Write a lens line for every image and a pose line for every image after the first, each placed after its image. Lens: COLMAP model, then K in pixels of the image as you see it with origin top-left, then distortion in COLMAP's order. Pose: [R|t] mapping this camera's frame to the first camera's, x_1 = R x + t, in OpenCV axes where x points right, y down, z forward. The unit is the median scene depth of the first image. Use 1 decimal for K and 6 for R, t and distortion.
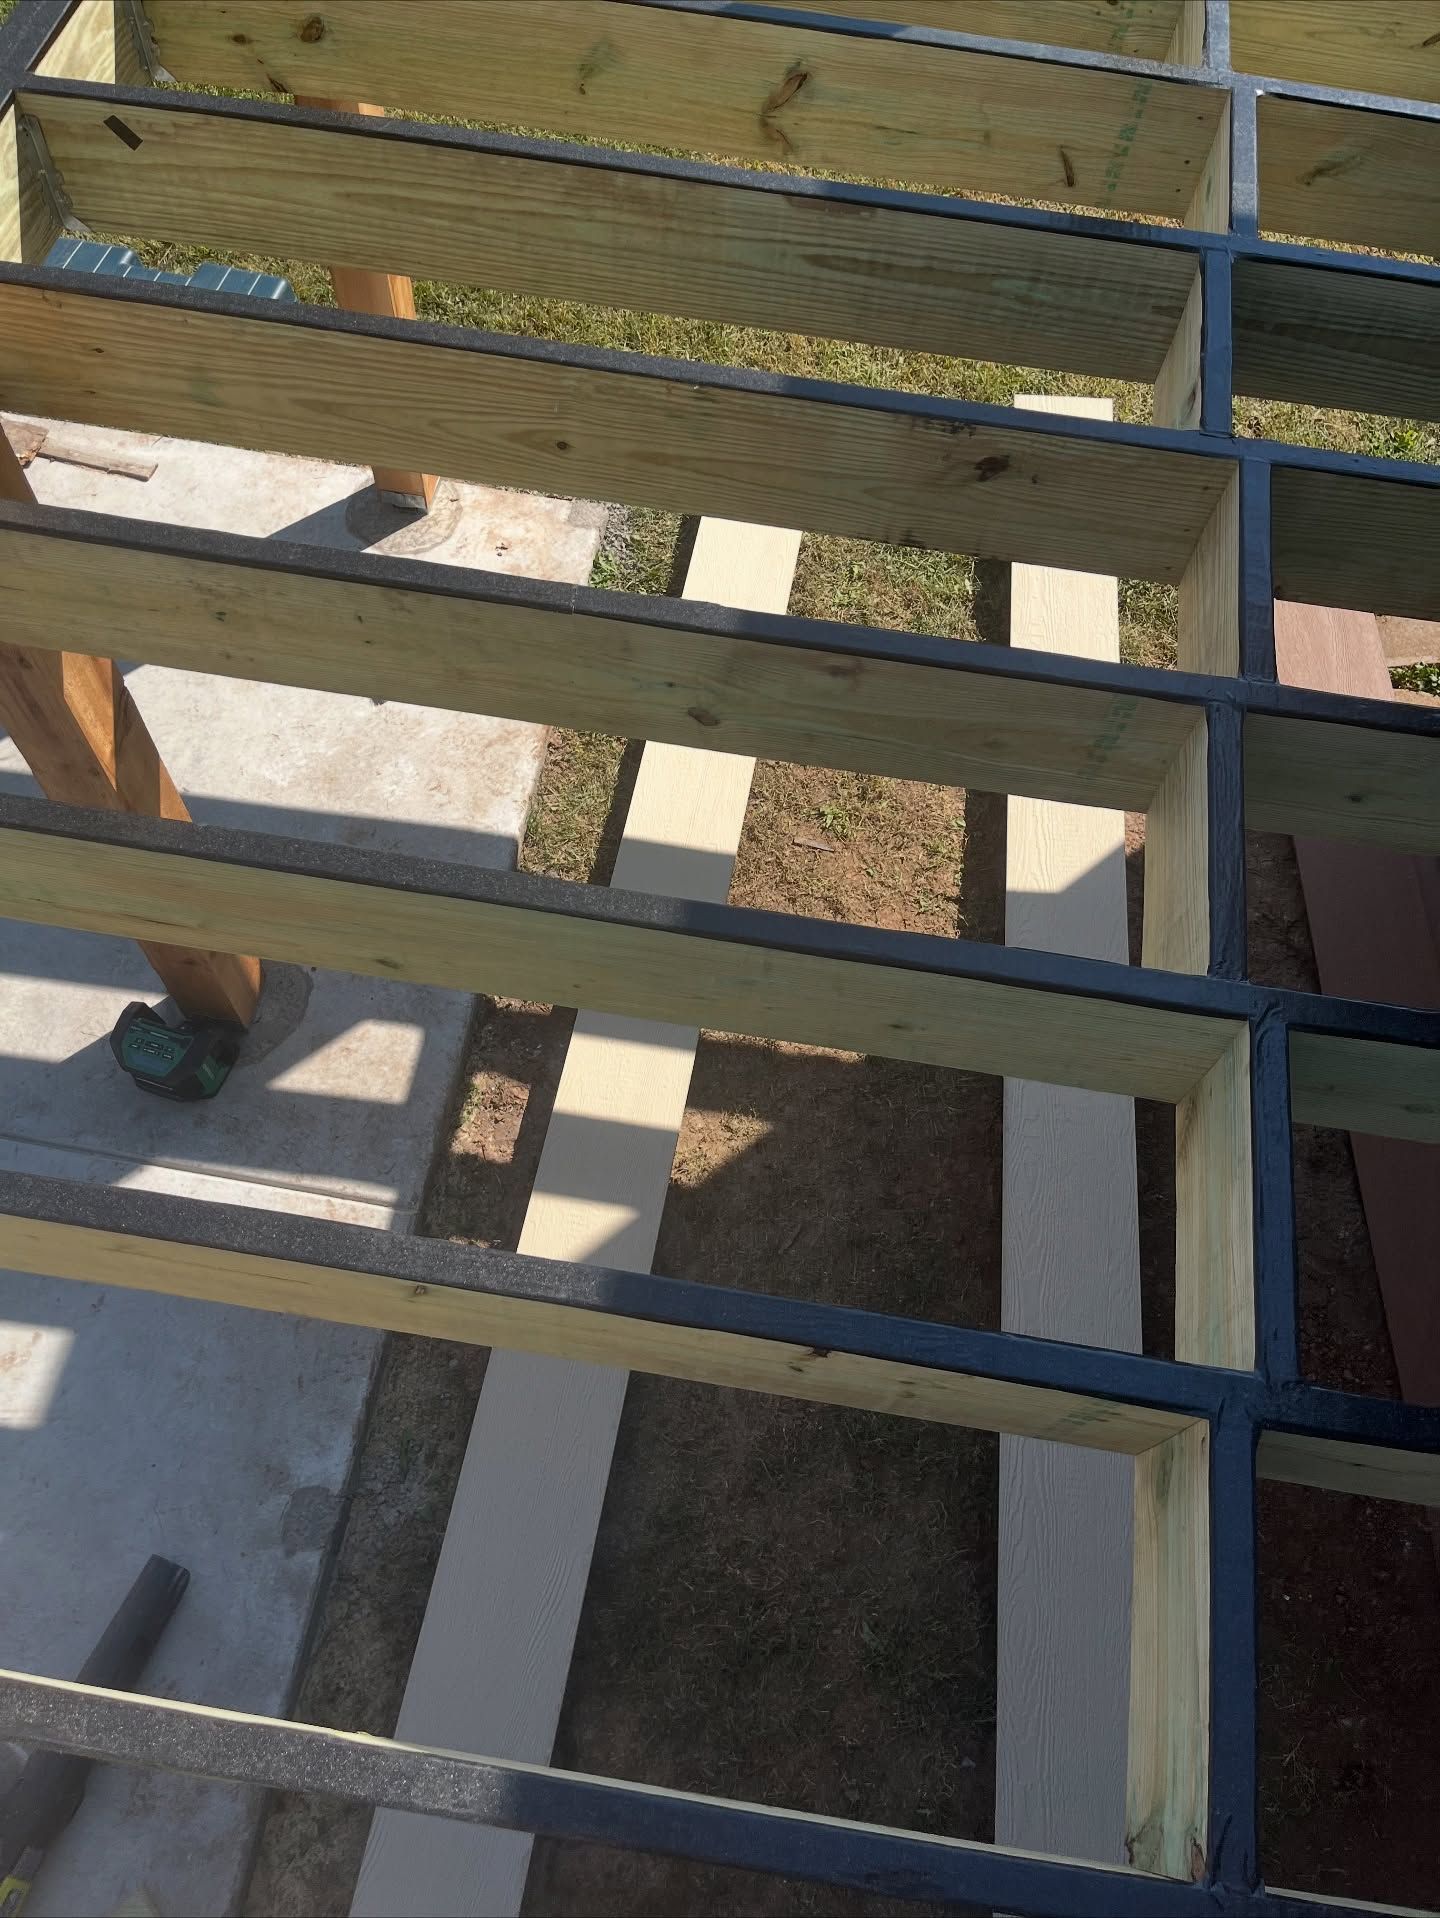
lens RADIAL K [[1488.3, 0, 711.6], [0, 1488.3, 959.6], [0, 0, 1]] dist [0.052342, -0.098425]
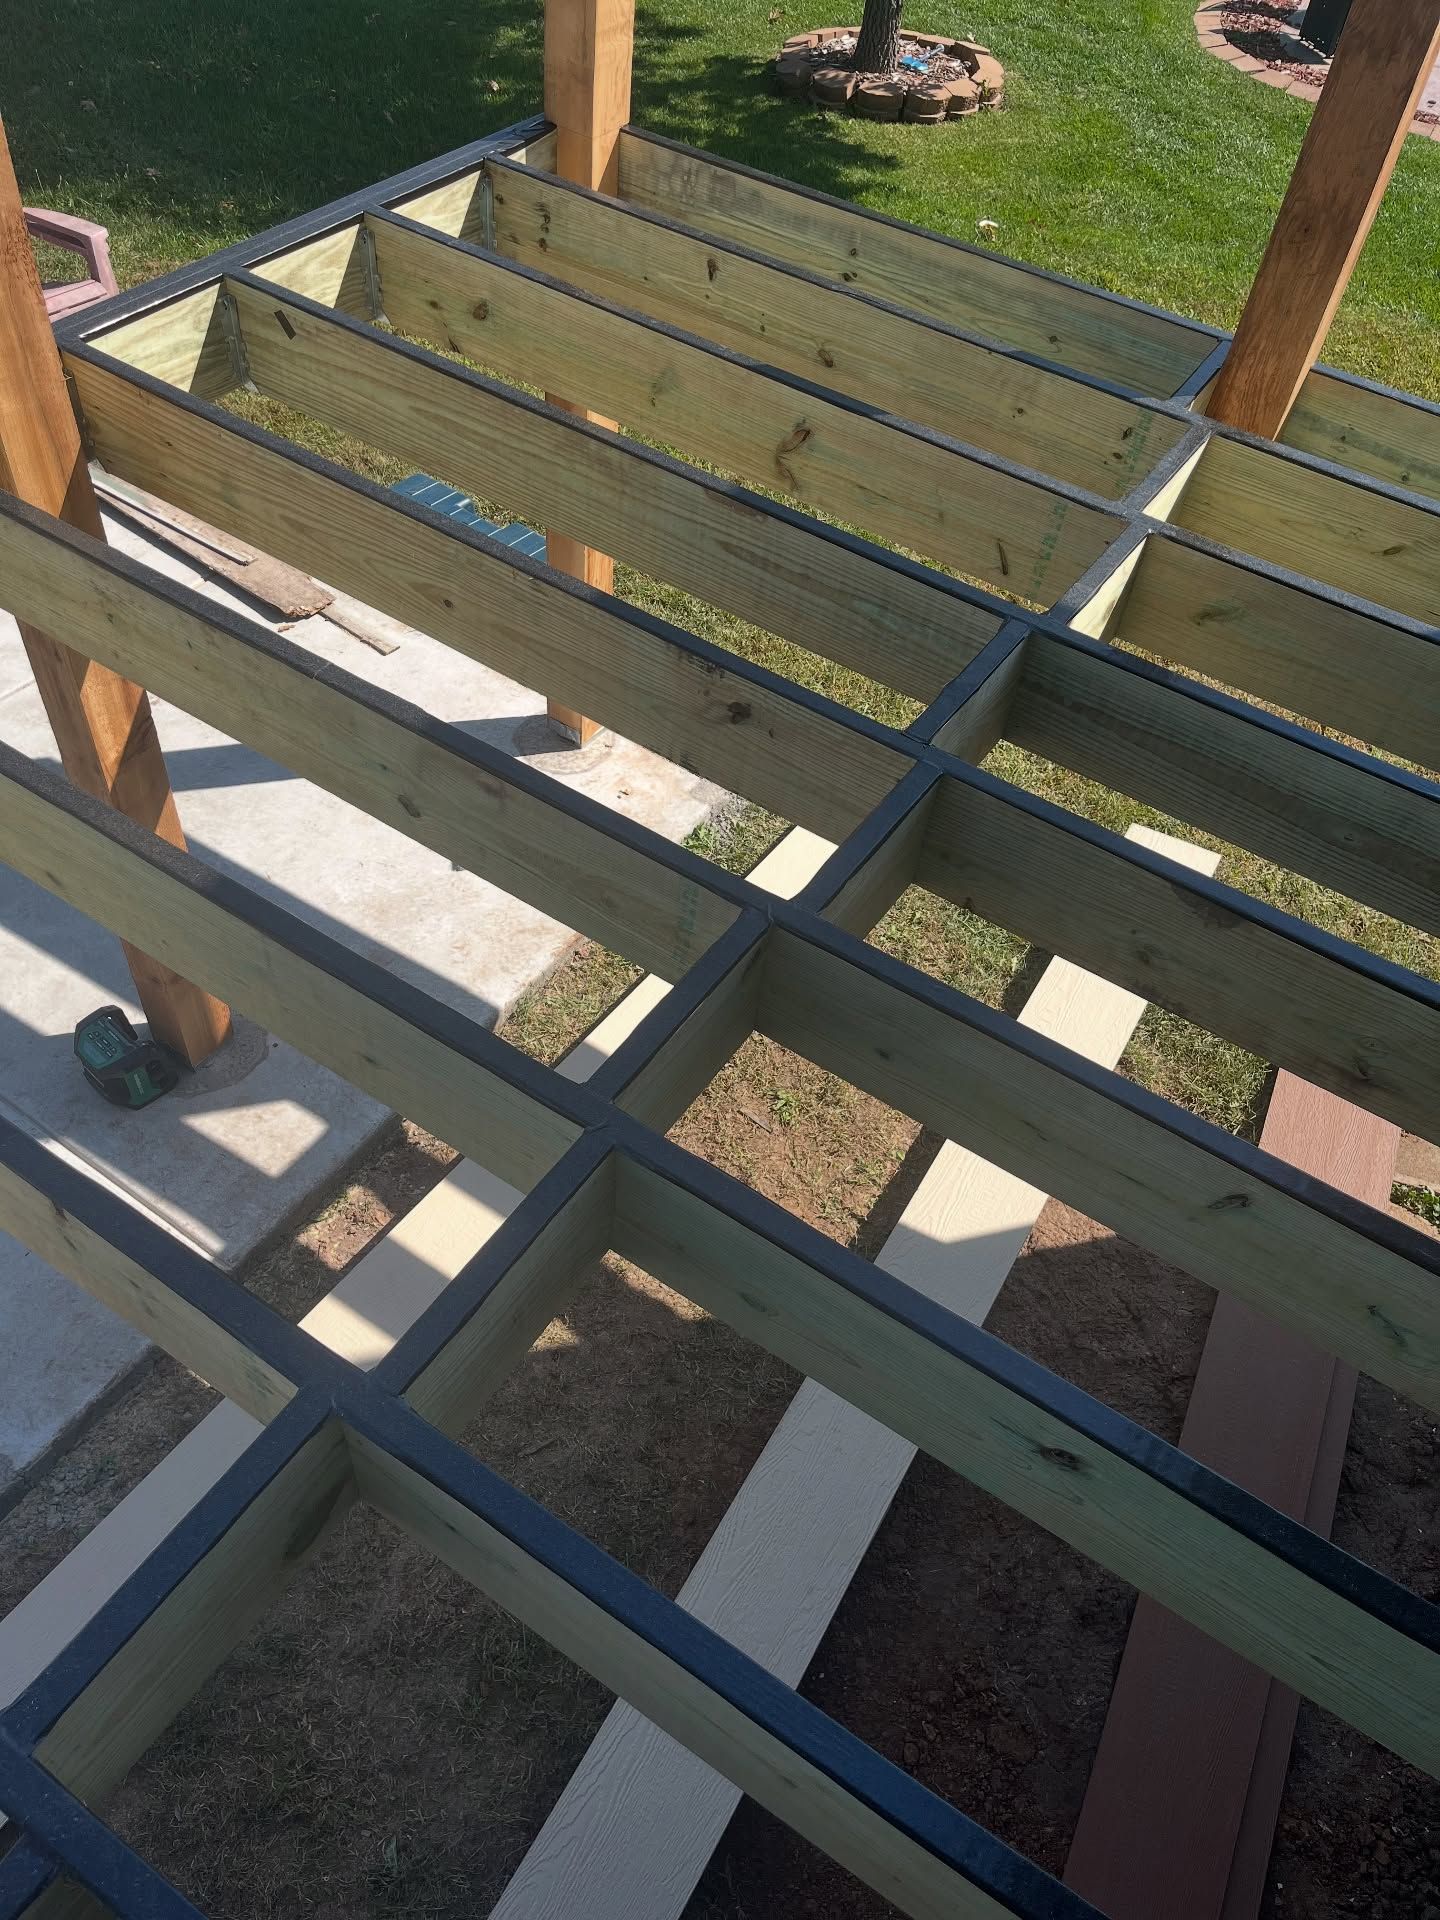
lens RADIAL K [[1486.3, 0, 724.8], [0, 1486.3, 939.9], [0, 0, 1]] dist [0.024333, -0.031025]
pose [[0.910699, 0.329977, -0.248481, 0.327870], [-0.384470, 0.897072, -0.217818, 0.055297], [0.151030, 0.293900, 0.943829, -0.028305]]
